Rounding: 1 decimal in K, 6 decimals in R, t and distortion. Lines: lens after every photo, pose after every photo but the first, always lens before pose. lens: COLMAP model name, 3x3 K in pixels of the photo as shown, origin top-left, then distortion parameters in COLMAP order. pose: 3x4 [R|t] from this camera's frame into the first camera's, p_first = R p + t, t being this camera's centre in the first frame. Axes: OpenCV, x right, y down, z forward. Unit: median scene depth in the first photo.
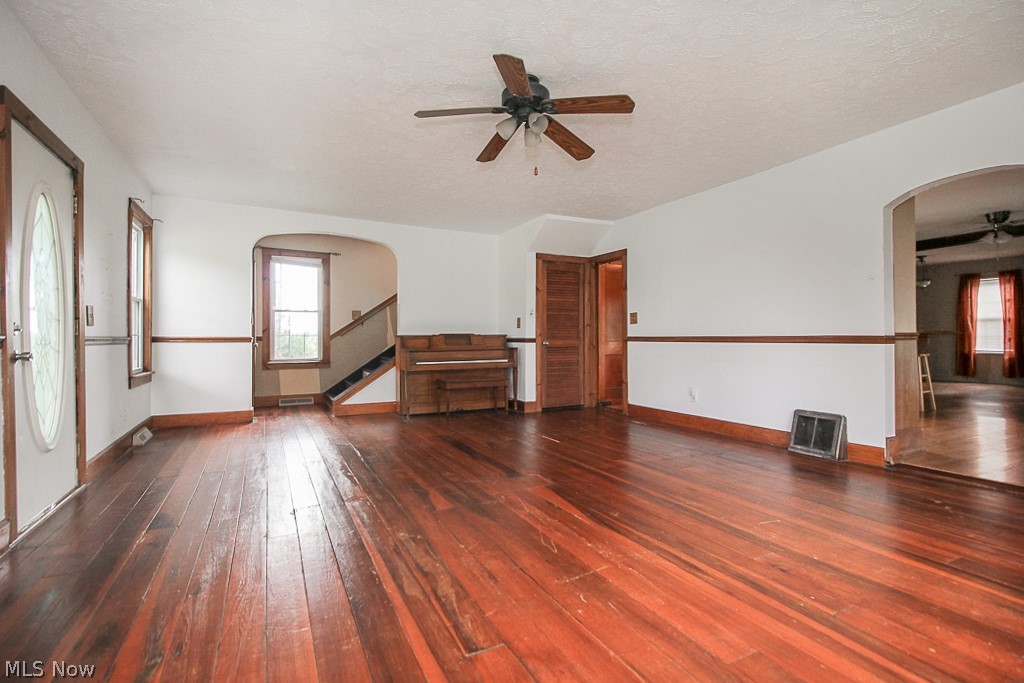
lens RADIAL K [[476.2, 0, 512.6], [0, 476.2, 335.8], [0, 0, 1]] dist [0.016303, -0.013181]
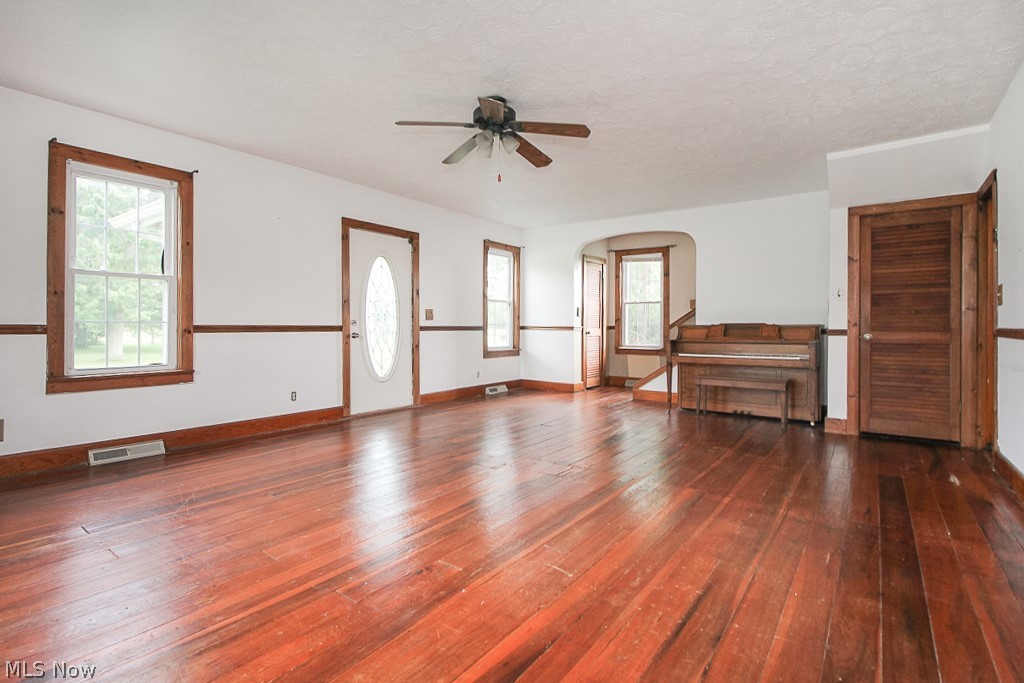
lens RADIAL K [[497.2, 0, 512.0], [0, 497.2, 341.5], [0, 0, 1]] dist [0.003475, 0.000213]
pose [[0.434974, 0.032402, -0.899860, 0.494309], [0.002269, 0.999310, 0.037079, -0.005902], [0.900440, -0.018170, 0.434600, 0.235920]]
